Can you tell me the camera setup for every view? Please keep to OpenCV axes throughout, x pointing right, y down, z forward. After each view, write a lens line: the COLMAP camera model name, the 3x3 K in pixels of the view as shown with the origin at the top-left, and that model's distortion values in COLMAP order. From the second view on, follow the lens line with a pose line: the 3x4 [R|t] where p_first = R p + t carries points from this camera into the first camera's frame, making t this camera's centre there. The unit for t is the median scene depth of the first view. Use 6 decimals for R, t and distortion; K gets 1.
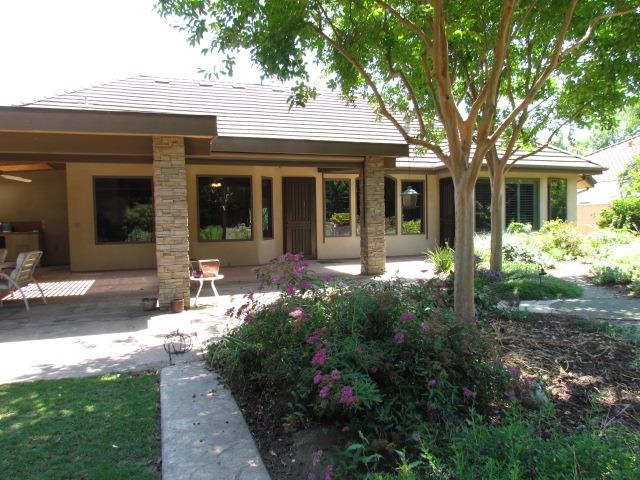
lens RADIAL K [[456.6, 0, 320.0], [0, 456.6, 240.0], [0, 0, 1]] dist [-0.024736, -0.000656]
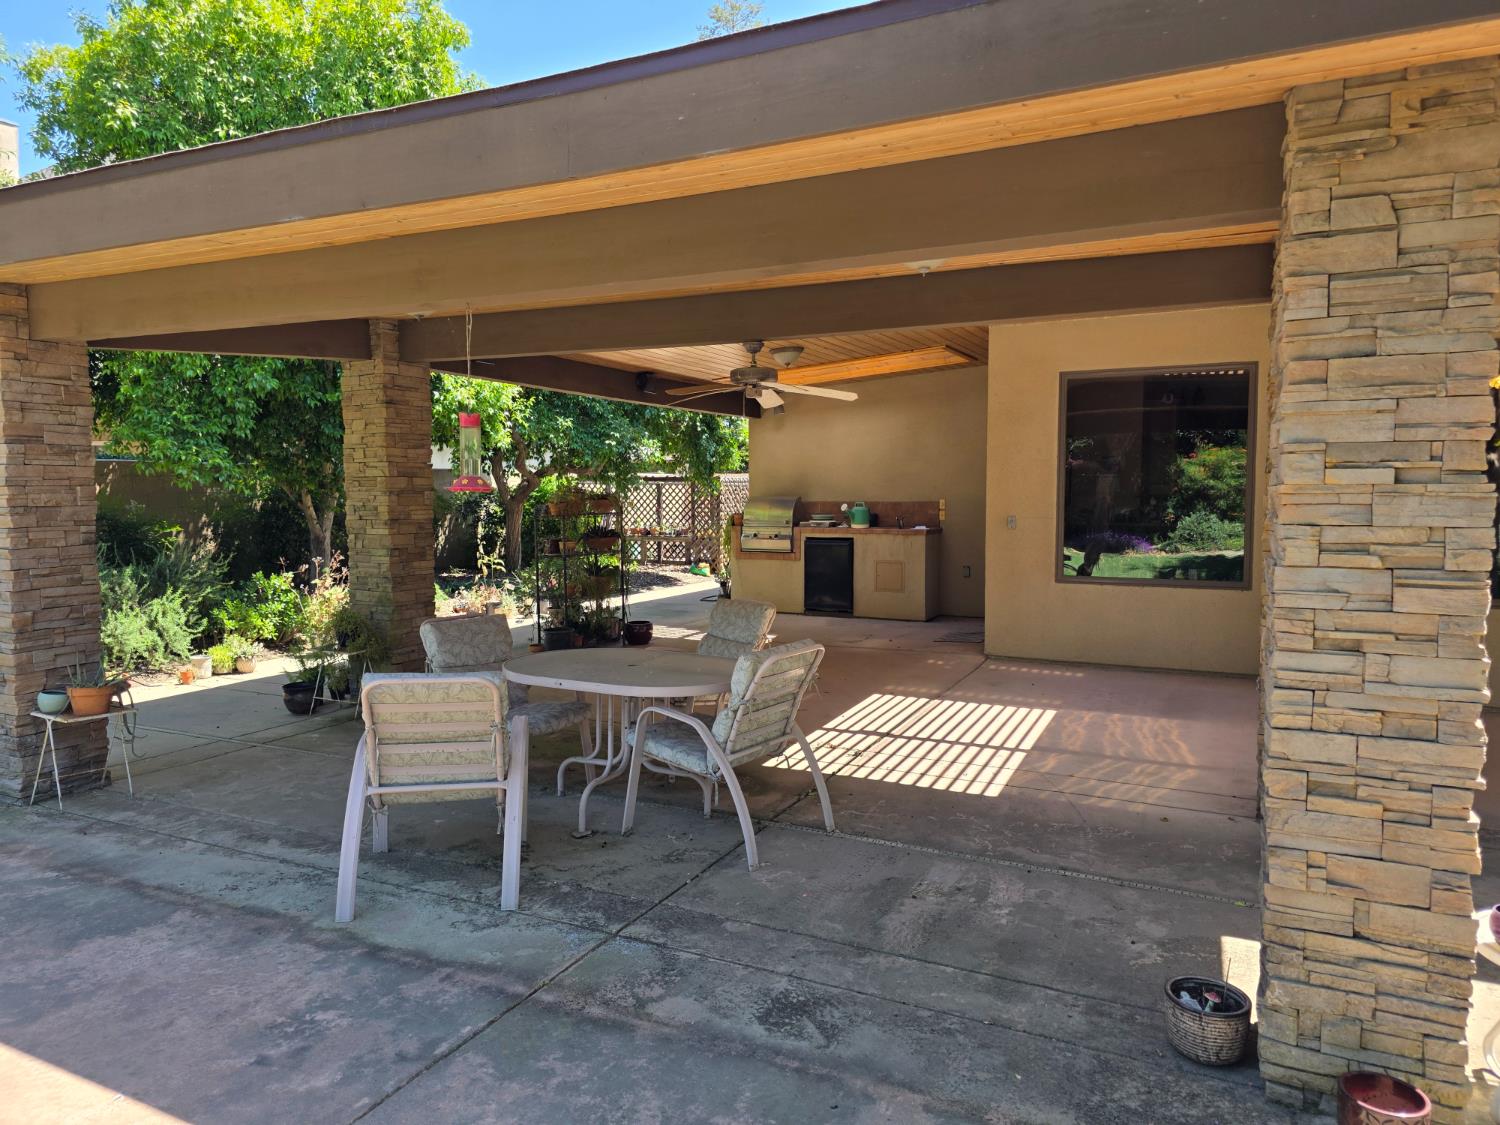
lens RADIAL K [[999.6, 0, 750.0], [0, 999.6, 562.5], [0, 0, 1]] dist [0.030831, -0.000260]
pose [[0.692785, 0.068848, -0.717850, -0.215574], [-0.038426, 0.997542, 0.058589, -0.065185], [0.720120, -0.013006, 0.693728, 0.569724]]
